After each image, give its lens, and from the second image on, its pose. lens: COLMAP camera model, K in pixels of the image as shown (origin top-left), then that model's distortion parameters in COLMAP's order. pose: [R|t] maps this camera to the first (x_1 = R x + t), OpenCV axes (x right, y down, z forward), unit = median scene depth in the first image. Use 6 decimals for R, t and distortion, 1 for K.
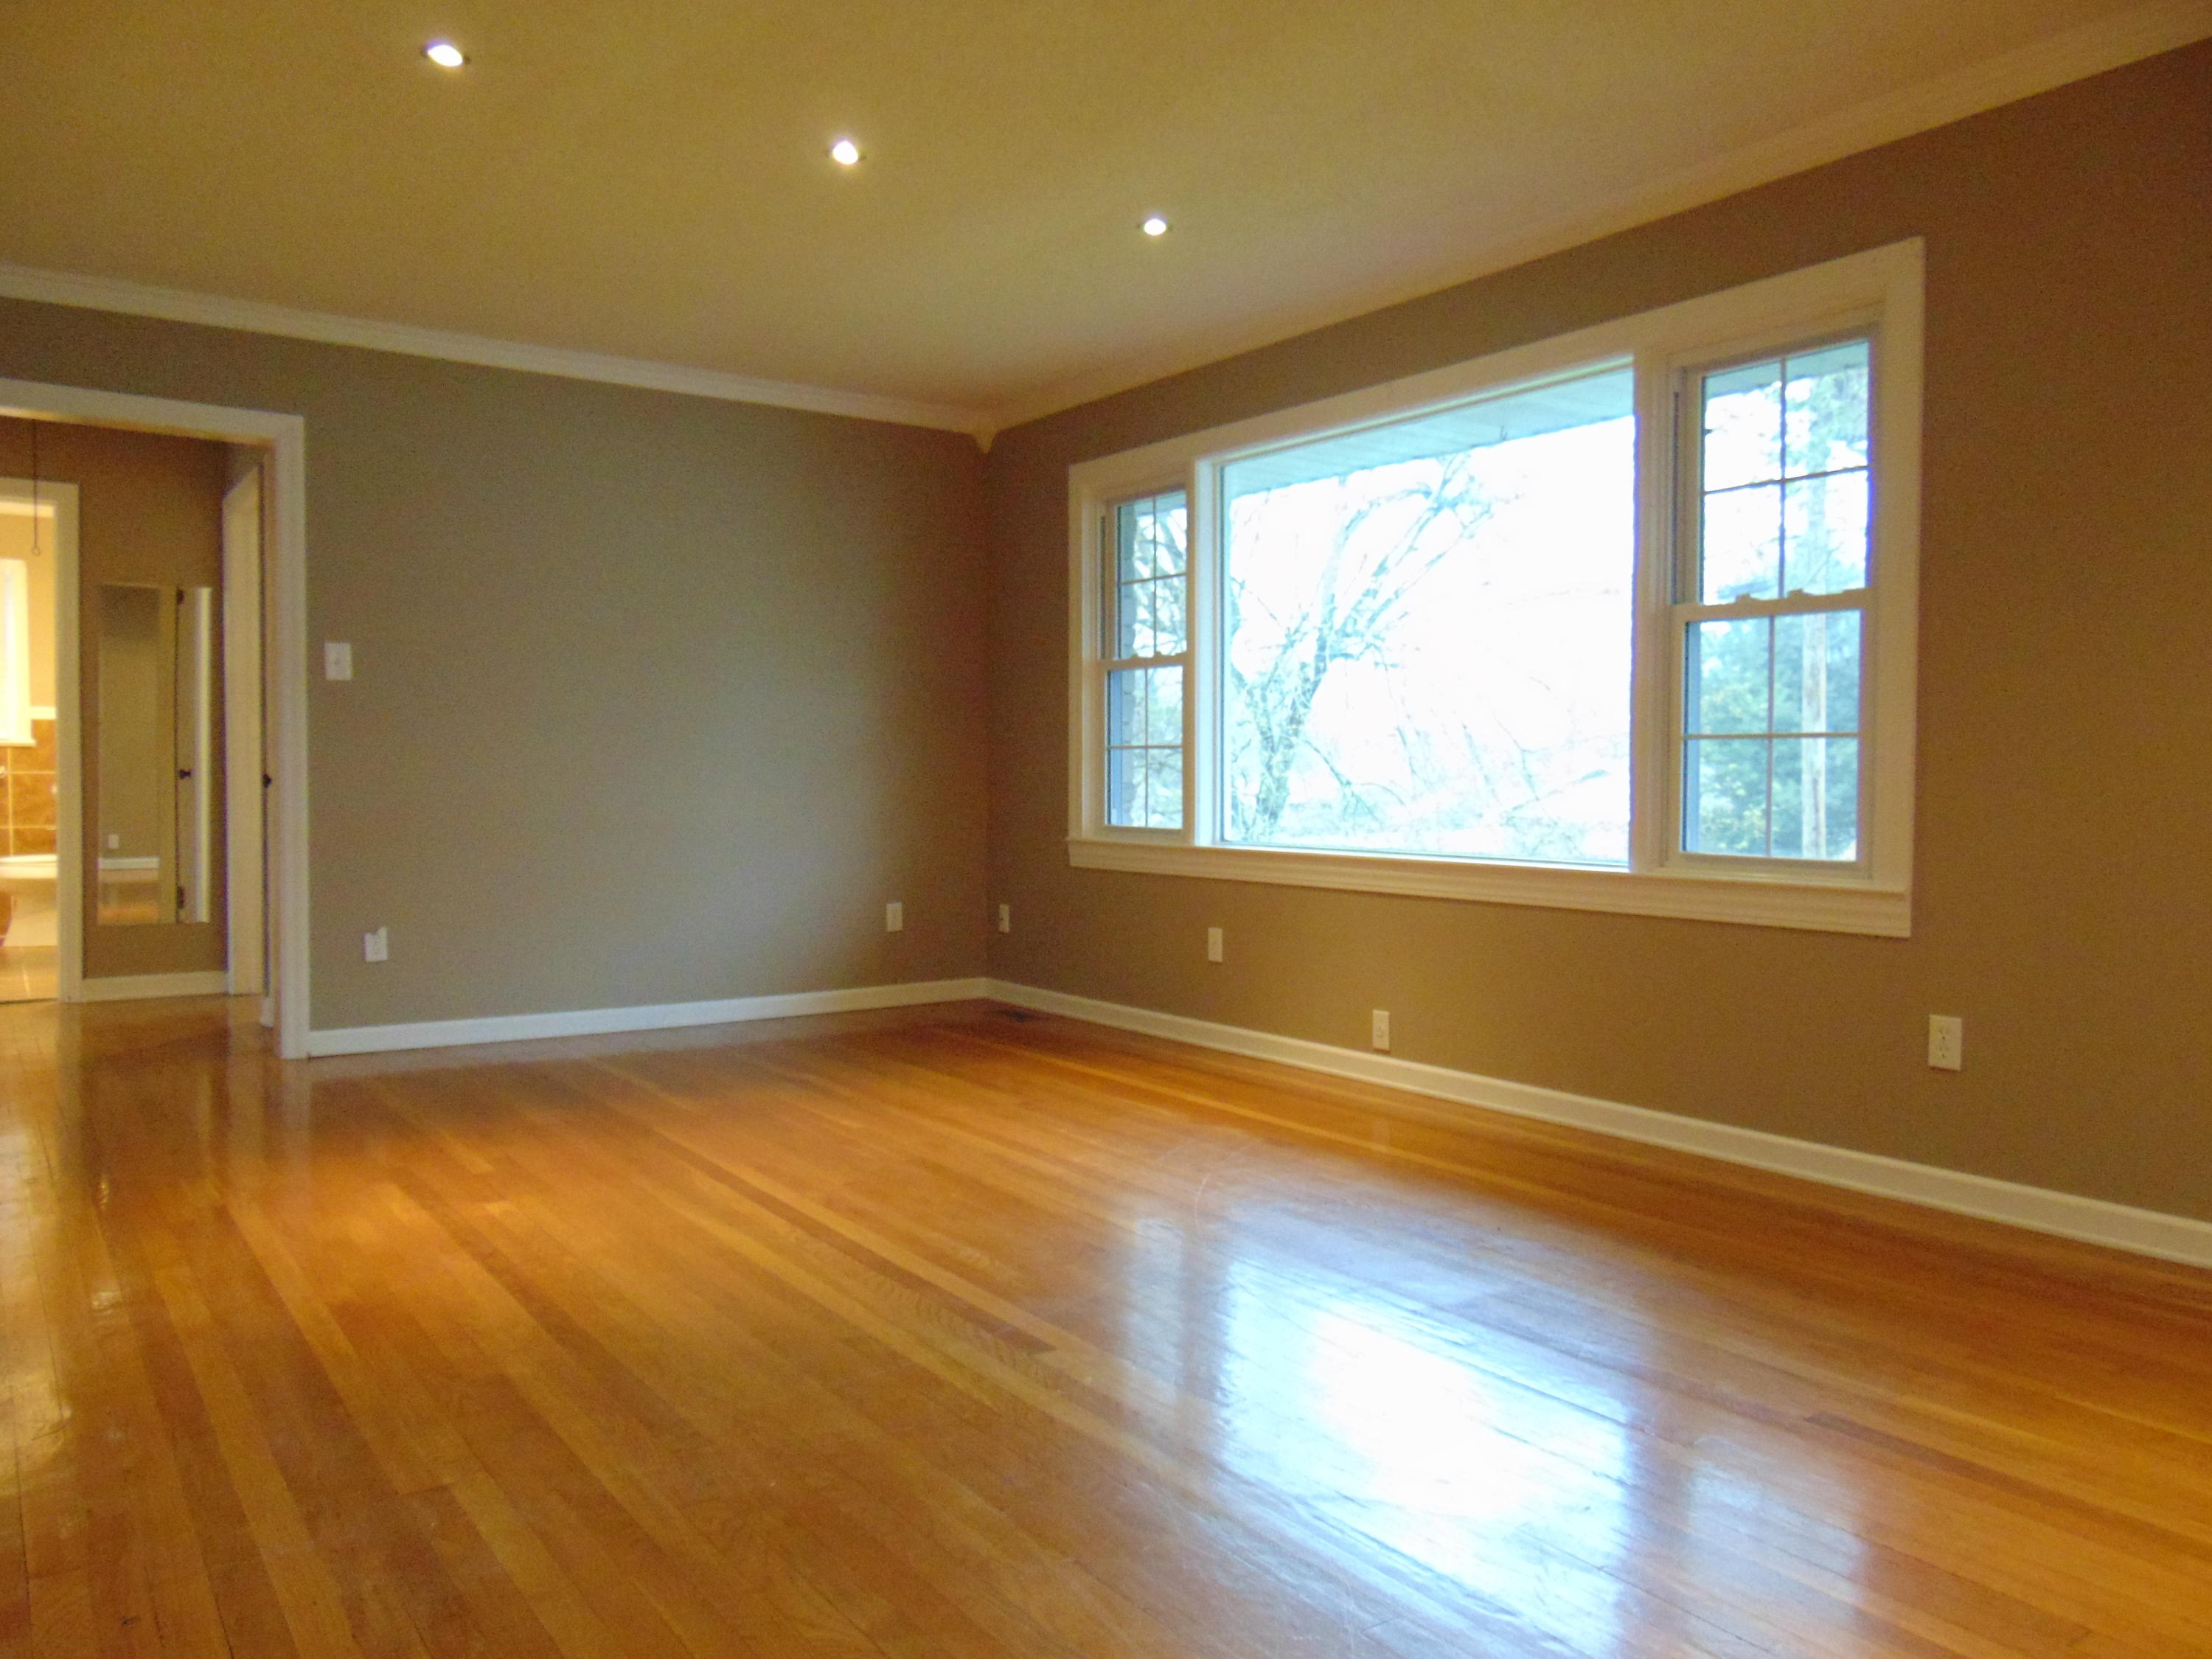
lens RADIAL K [[1656.2, 0, 1103.5], [0, 1656.2, 821.0], [0, 0, 1]] dist [-0.045873, 0.094002]
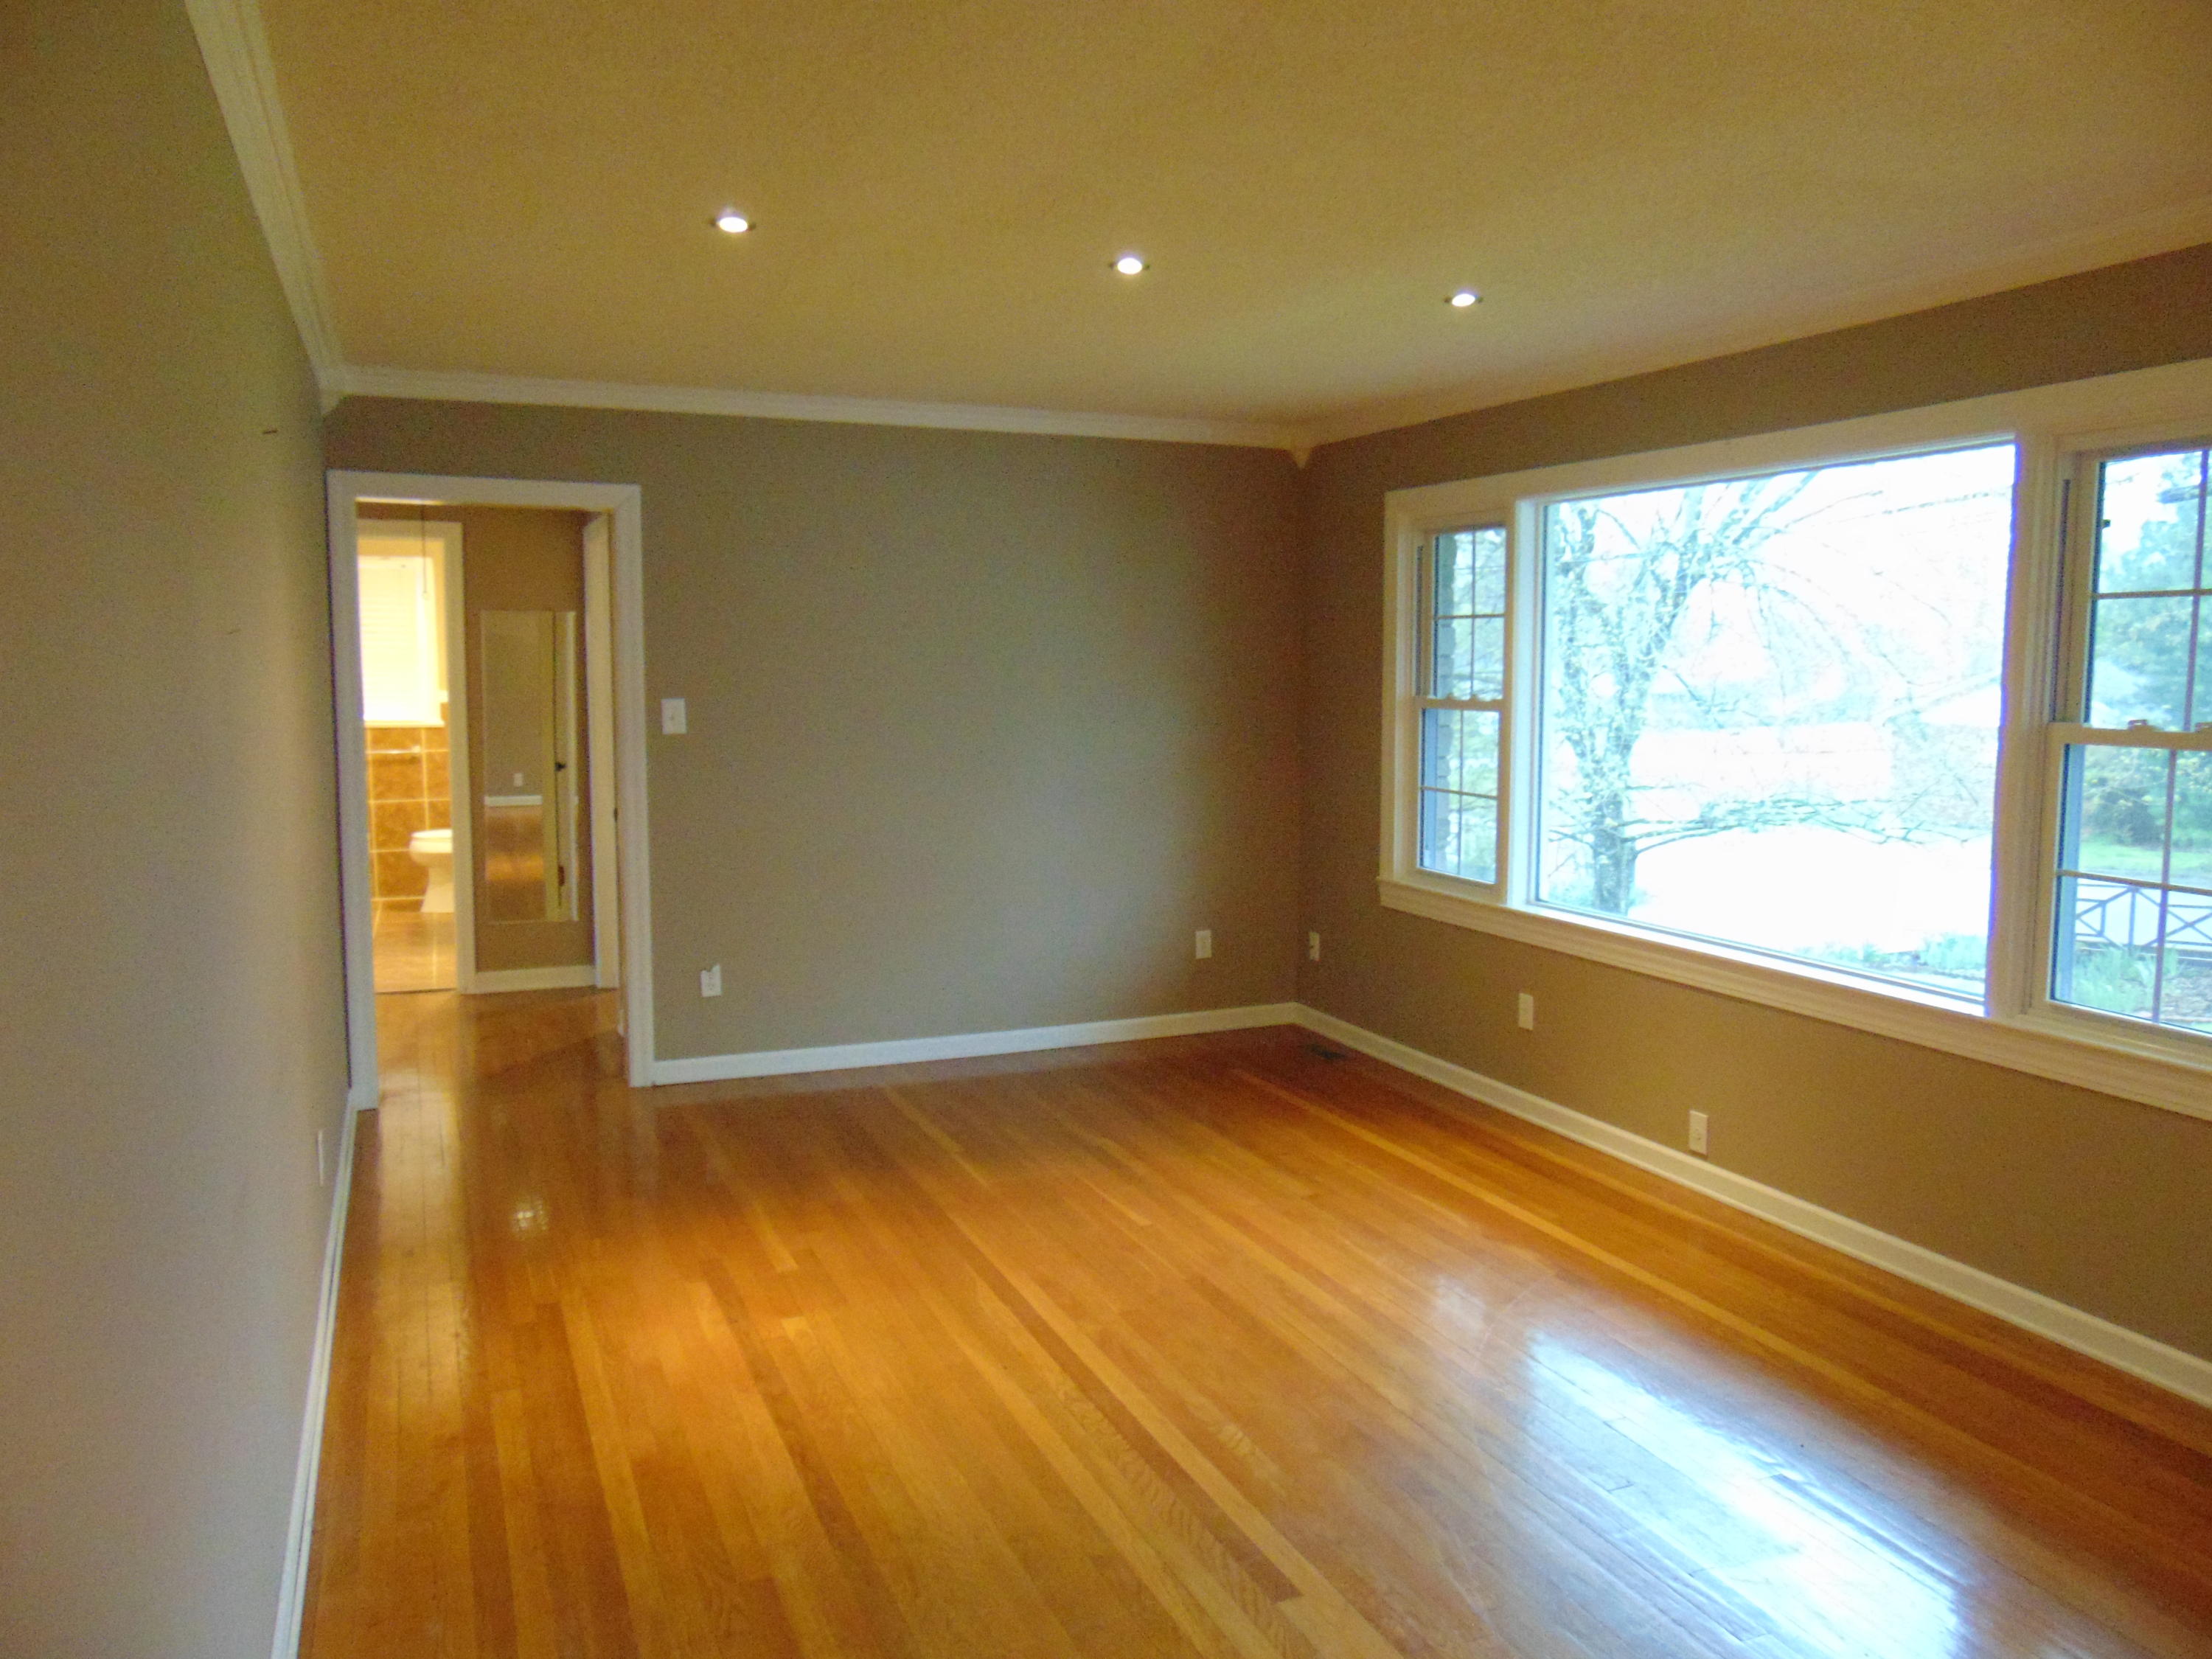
lens RADIAL K [[1656.2, 0, 1103.5], [0, 1656.2, 821.0], [0, 0, 1]] dist [-0.045873, 0.094002]
pose [[0.977869, 0.019752, -0.208283, 0.027656], [-0.004900, 0.997423, 0.071582, -0.113917], [0.209160, -0.068977, 0.975446, 0.022844]]
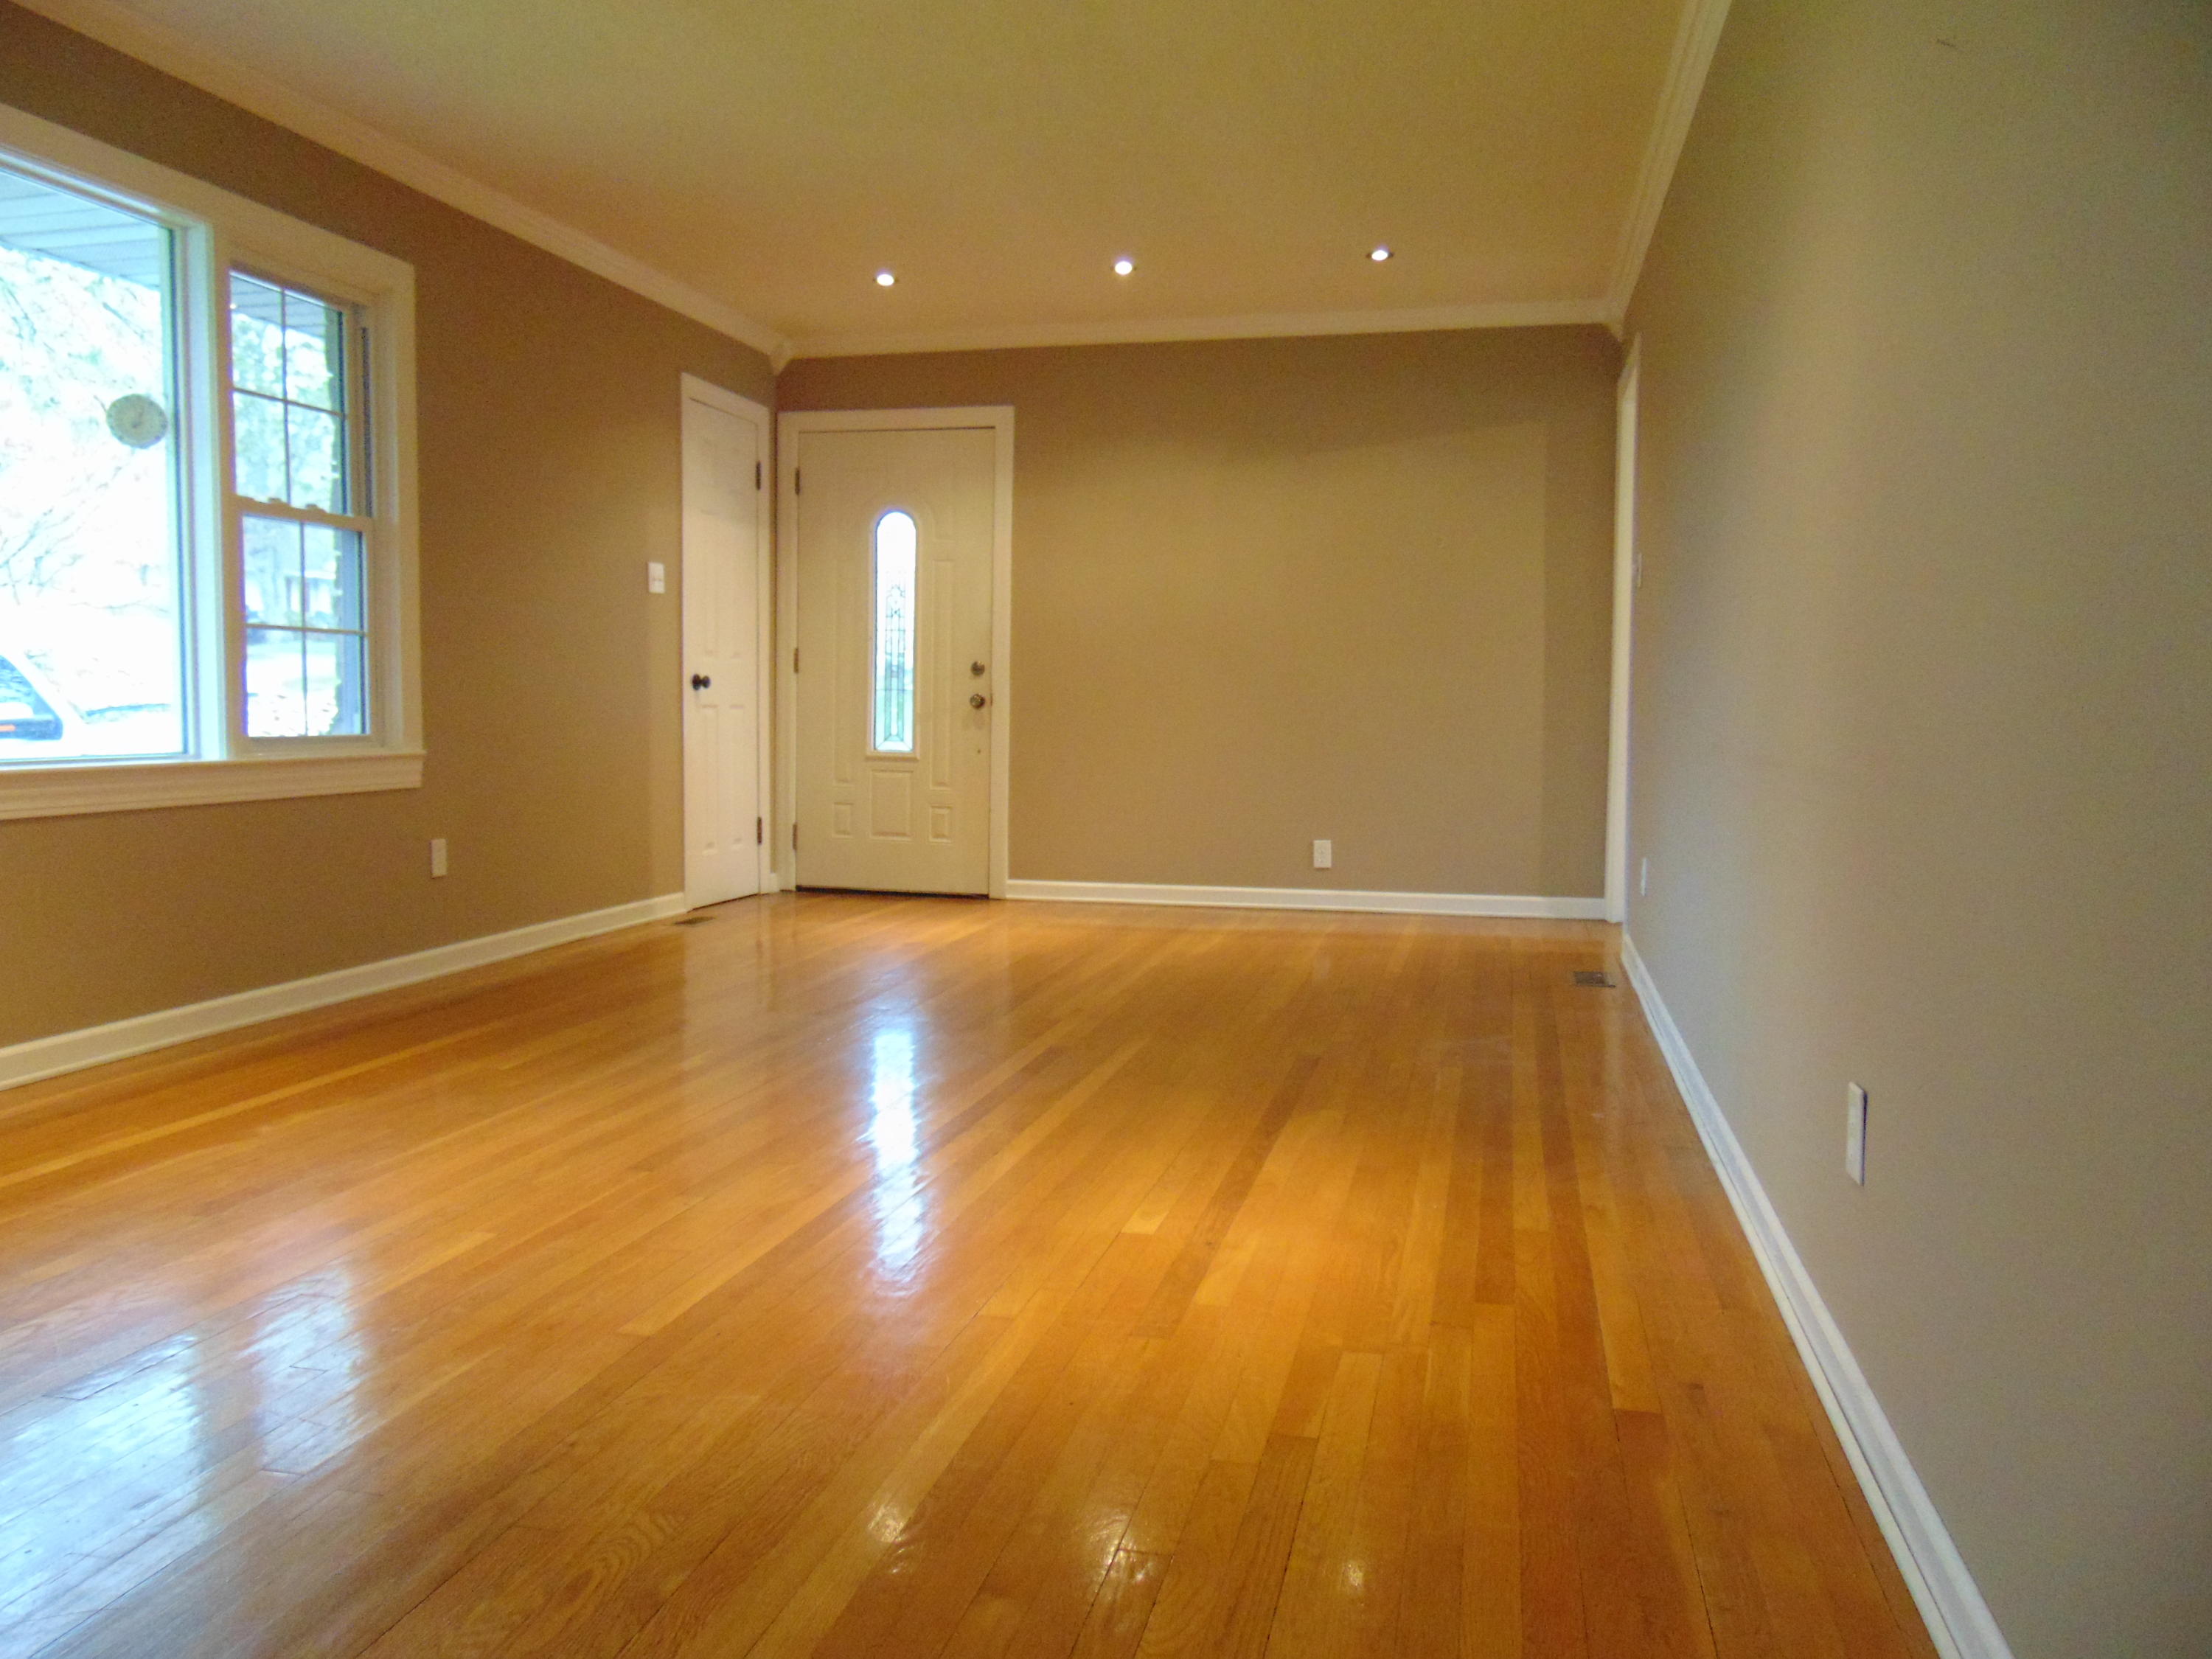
lens RADIAL K [[1656.2, 0, 1103.5], [0, 1656.2, 821.0], [0, 0, 1]] dist [-0.045873, 0.094002]
pose [[-0.662601, -0.065781, 0.746079, -0.634358], [0.009468, 0.995320, 0.096165, -0.018672], [-0.748913, 0.070783, -0.658877, 1.043690]]
